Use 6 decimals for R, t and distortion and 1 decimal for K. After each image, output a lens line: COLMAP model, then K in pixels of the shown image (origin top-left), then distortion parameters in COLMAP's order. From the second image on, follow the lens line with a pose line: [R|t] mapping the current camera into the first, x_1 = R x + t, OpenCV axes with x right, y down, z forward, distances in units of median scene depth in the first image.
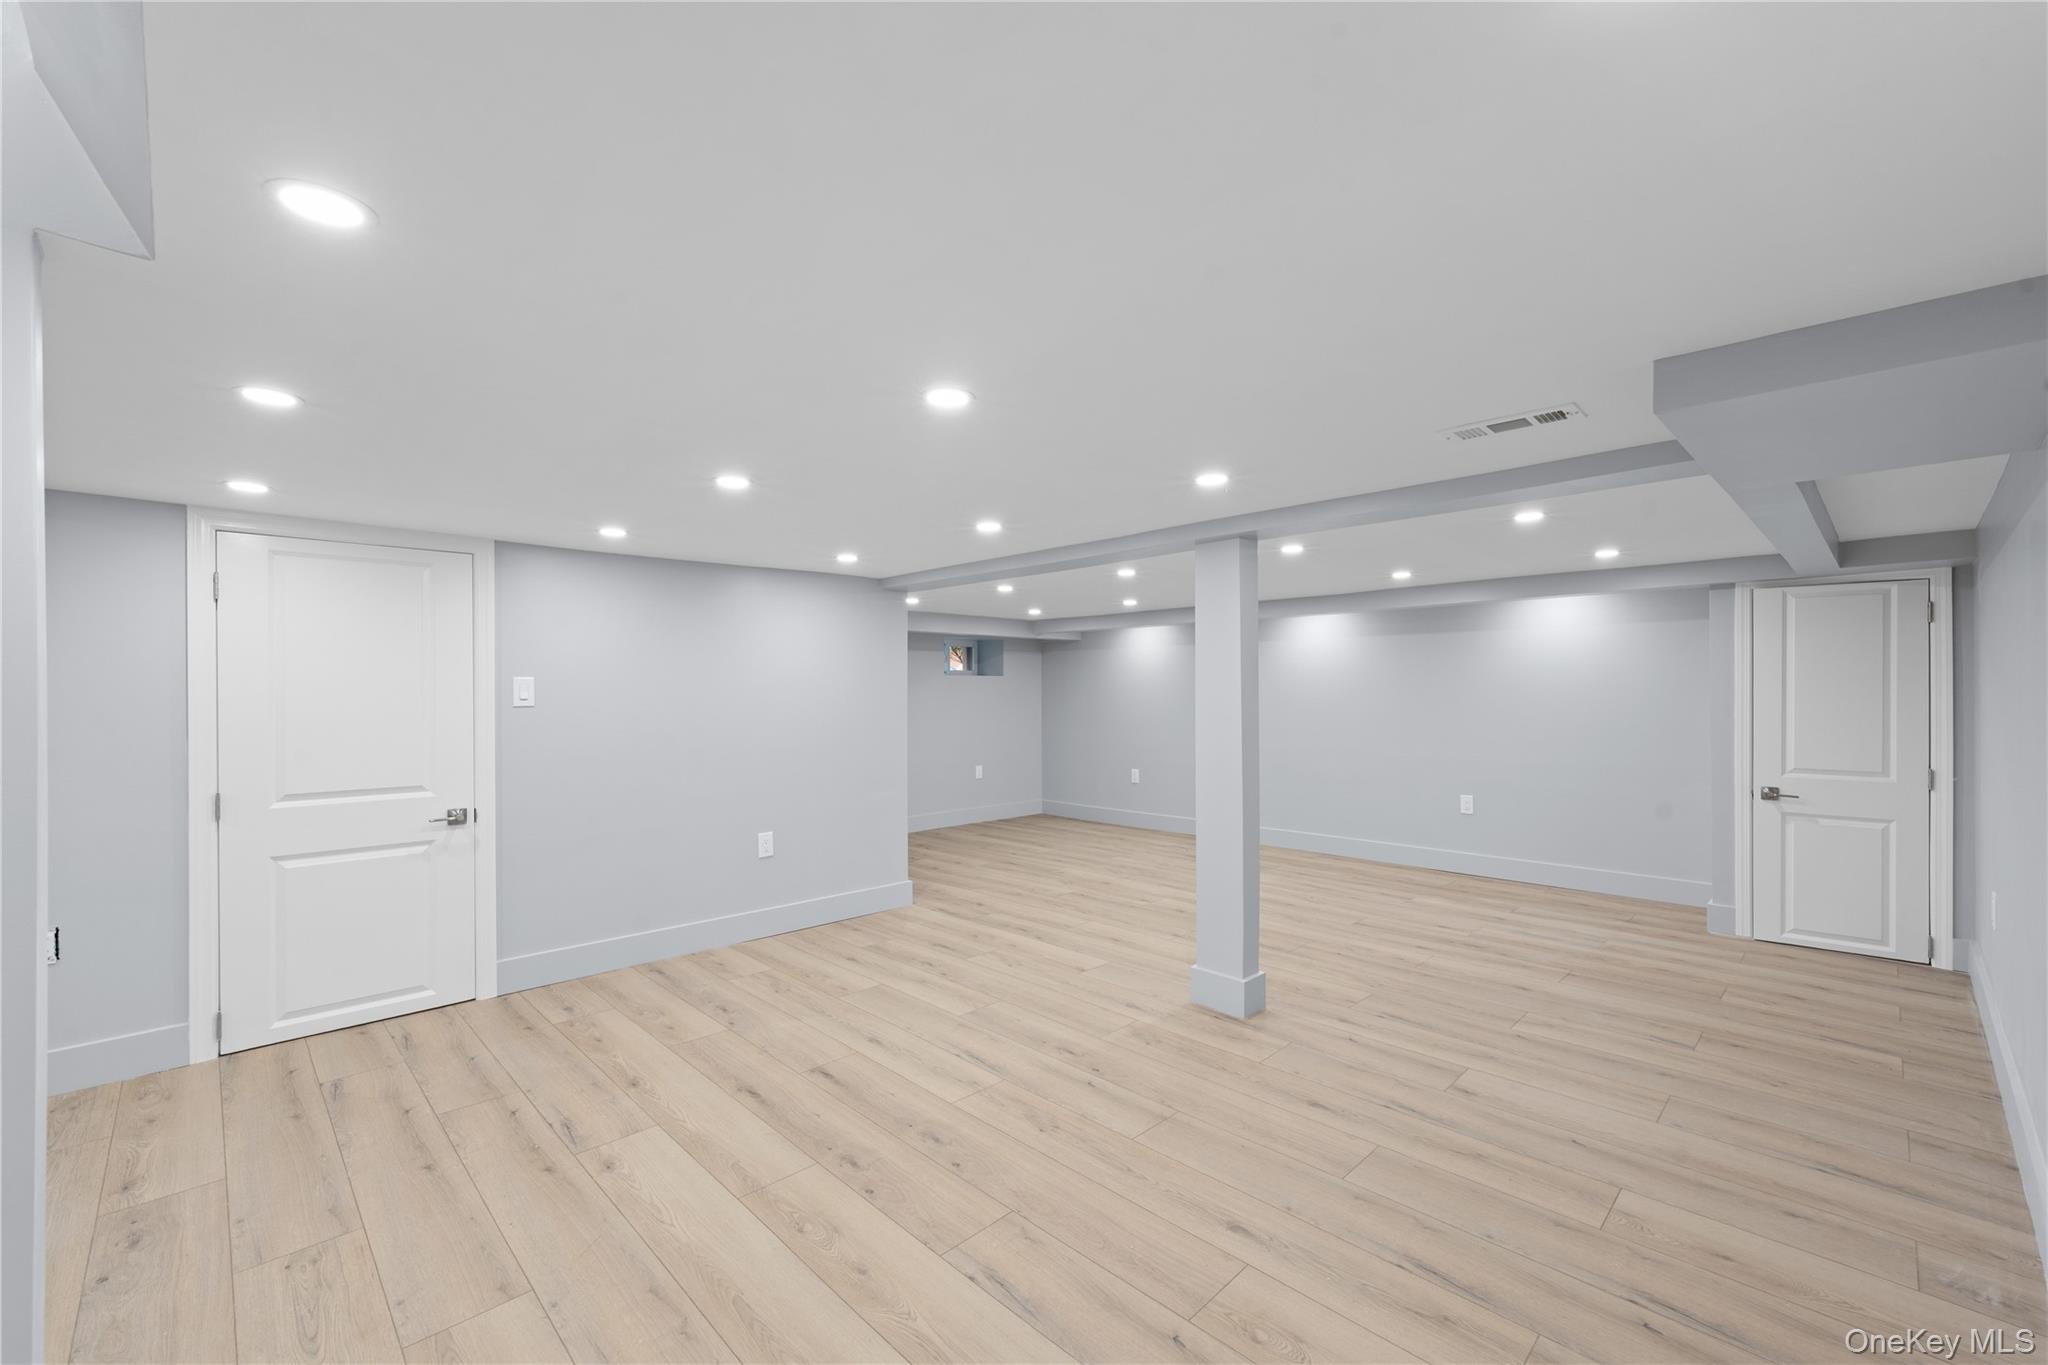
lens RADIAL K [[848.4, 0, 1024.0], [0, 848.4, 682.5], [0, 0, 1]] dist [0.000060, -0.000044]
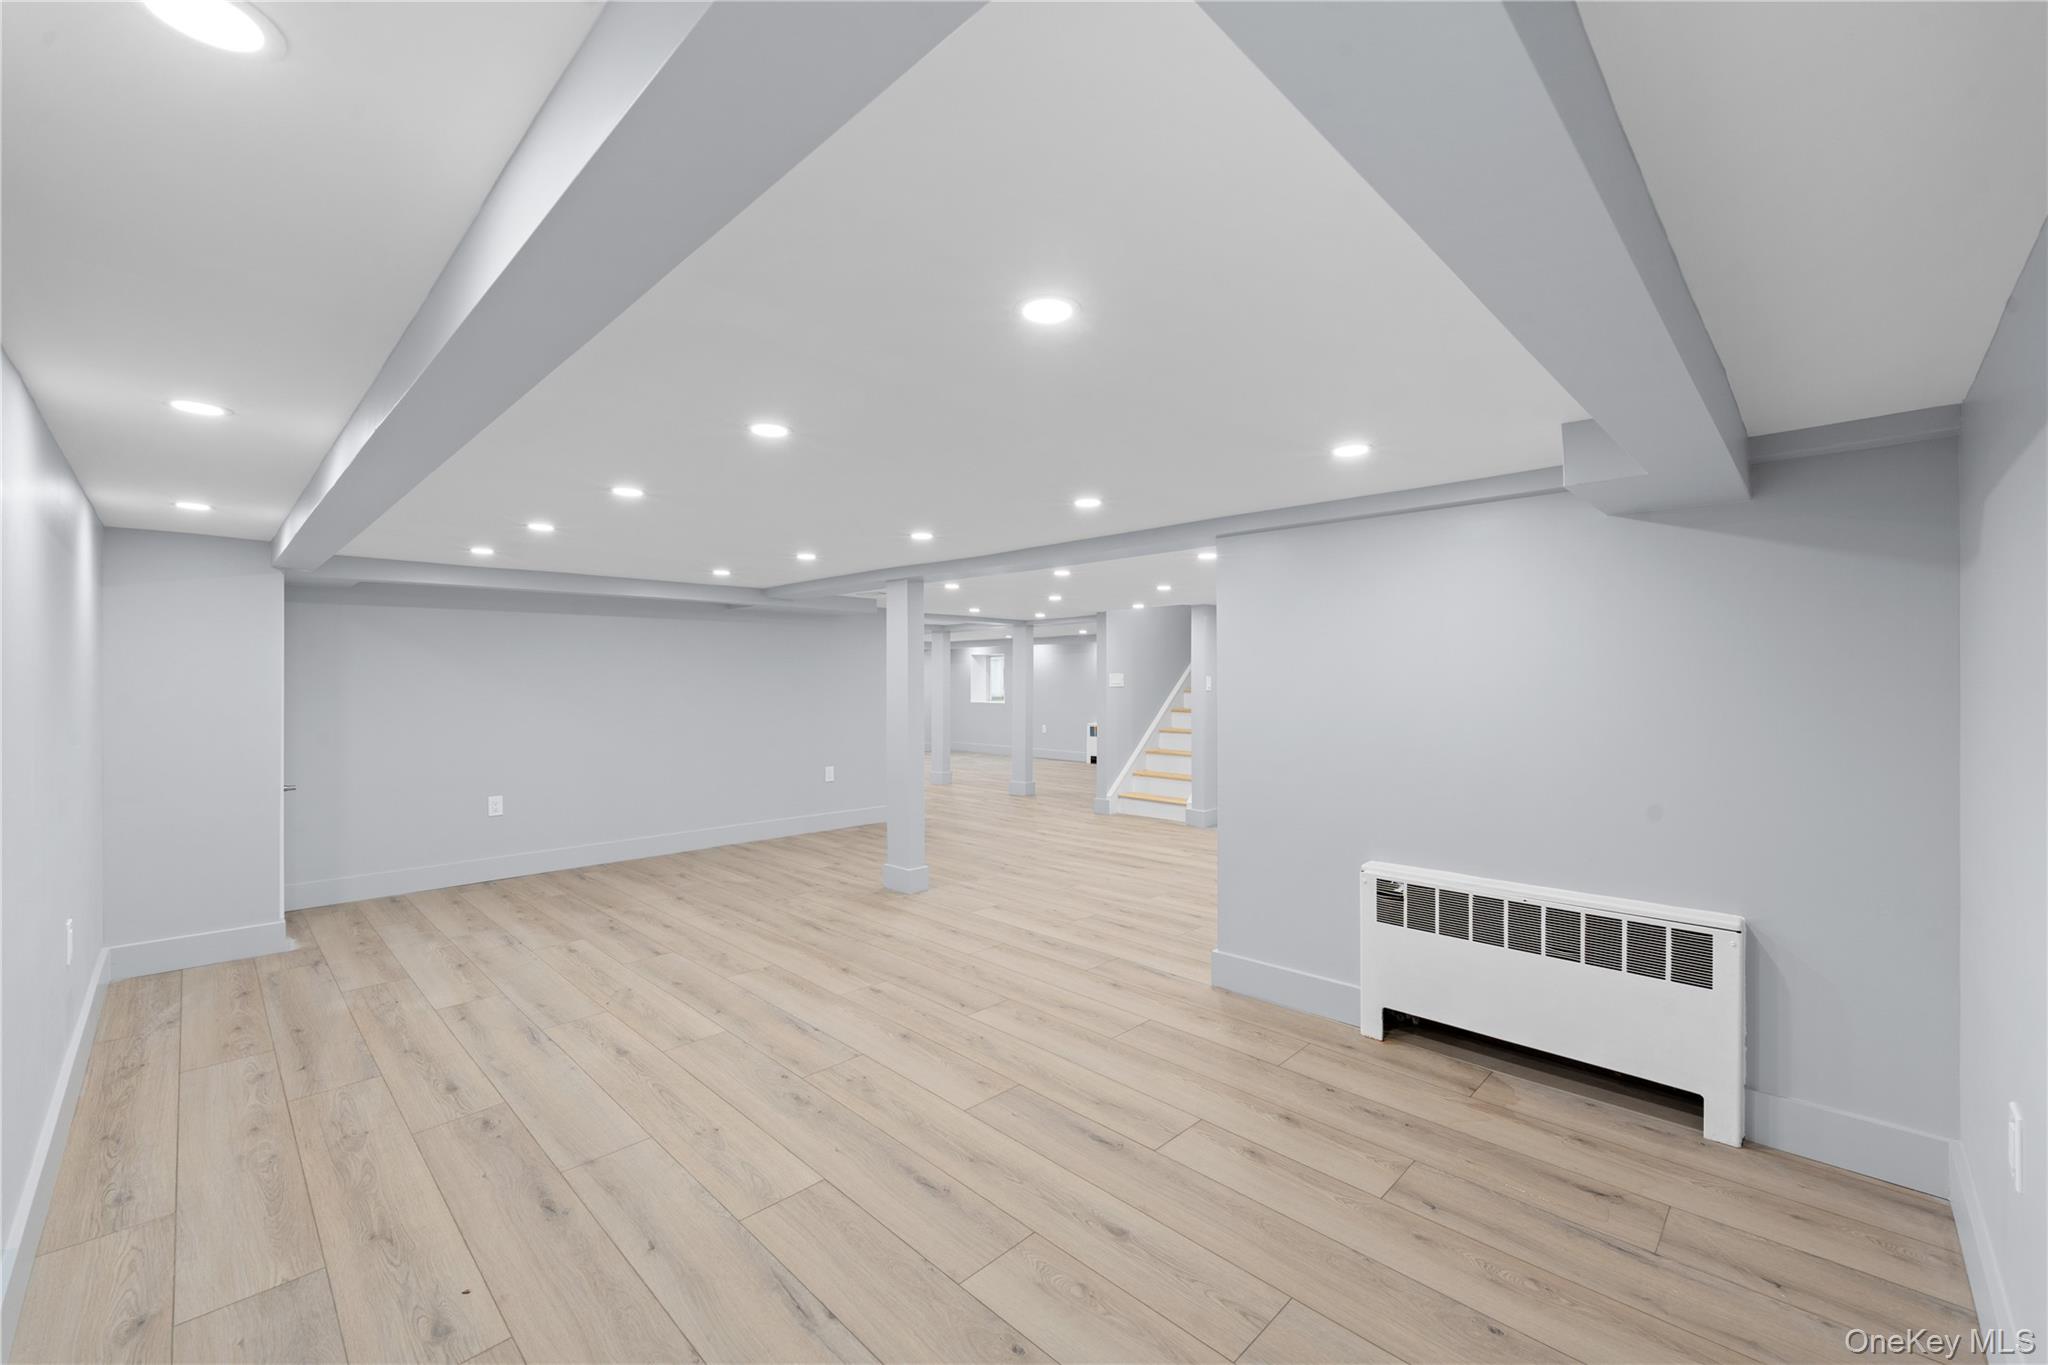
lens RADIAL K [[832.0, 0, 1027.1], [0, 832.0, 670.1], [0, 0, 1]] dist [0.000819, -0.000213]
pose [[-0.999877, 0.003900, -0.015167, 0.035903], [0.004168, 0.999835, -0.017672, 0.014350], [0.015096, -0.017733, -0.999729, 1.980288]]
